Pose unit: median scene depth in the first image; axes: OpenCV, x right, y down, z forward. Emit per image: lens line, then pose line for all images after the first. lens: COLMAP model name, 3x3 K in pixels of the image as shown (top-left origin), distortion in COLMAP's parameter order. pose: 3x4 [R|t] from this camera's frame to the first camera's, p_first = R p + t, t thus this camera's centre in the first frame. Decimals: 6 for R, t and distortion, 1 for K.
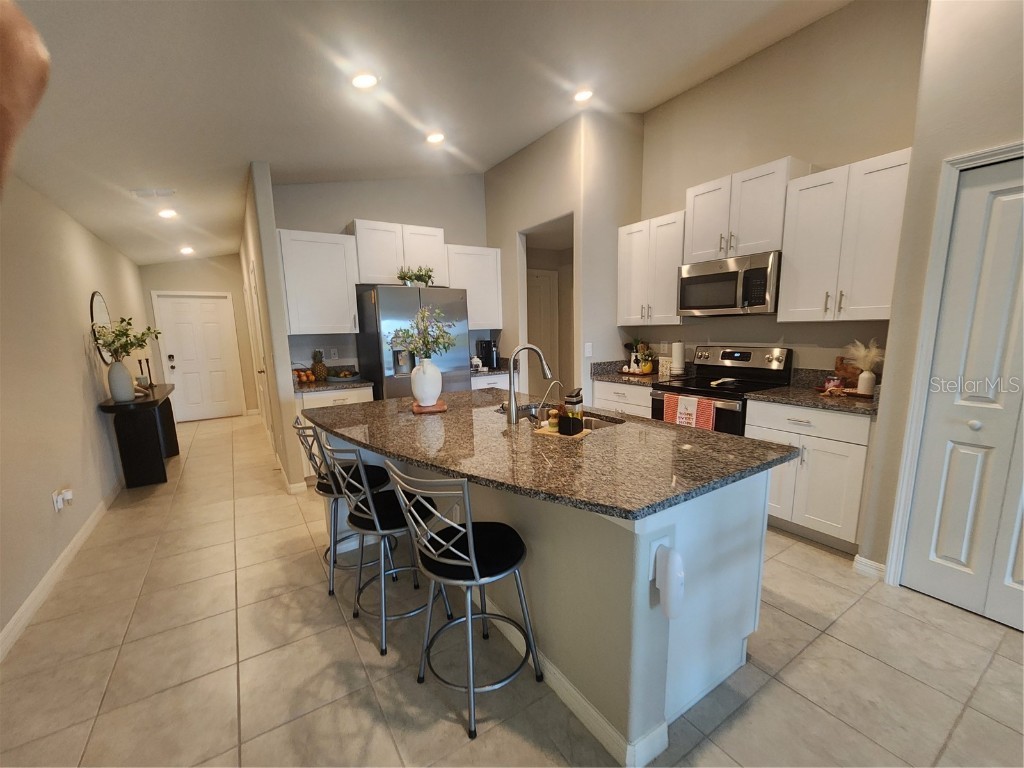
lens RADIAL K [[420.0, 0, 504.9], [0, 420.0, 396.8], [0, 0, 1]] dist [-0.000044, -0.000195]
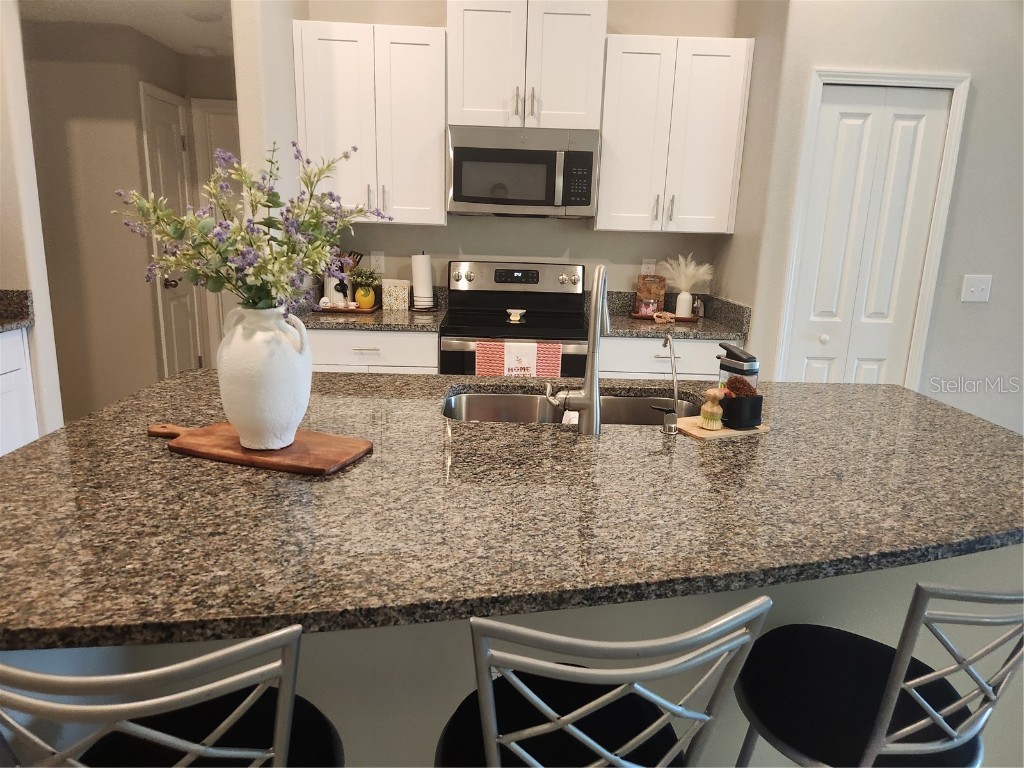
lens RADIAL K [[682.9, 0, 527.7], [0, 682.9, 376.1], [0, 0, 1]] dist [0.058323, -0.035670]
pose [[0.521994, -0.144229, 0.840667, -0.435185], [0.095939, 0.989273, 0.110154, -0.061557], [-0.847537, 0.023153, 0.530232, 0.431482]]
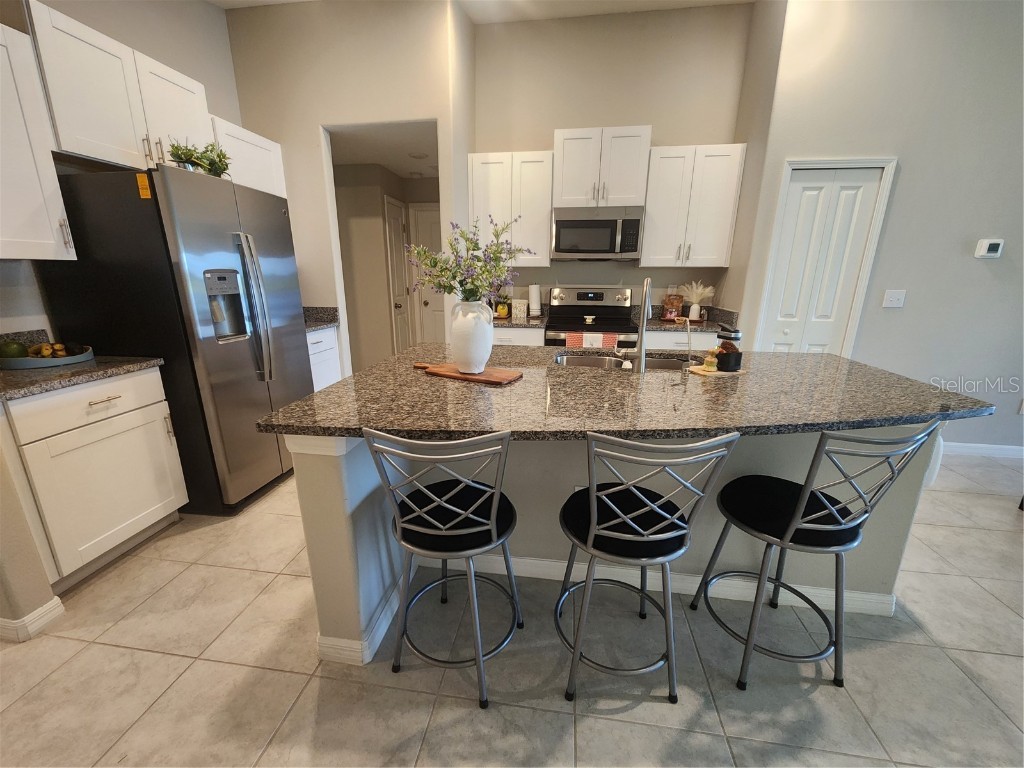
lens RADIAL K [[420.0, 0, 511.7], [0, 420.0, 390.0], [0, 0, 1]] dist [-0.000044, -0.000195]
pose [[0.665605, -0.173689, 0.725812, -0.517648], [0.100365, 0.984539, 0.143564, -0.033840], [-0.739525, -0.022711, 0.672746, 0.408613]]
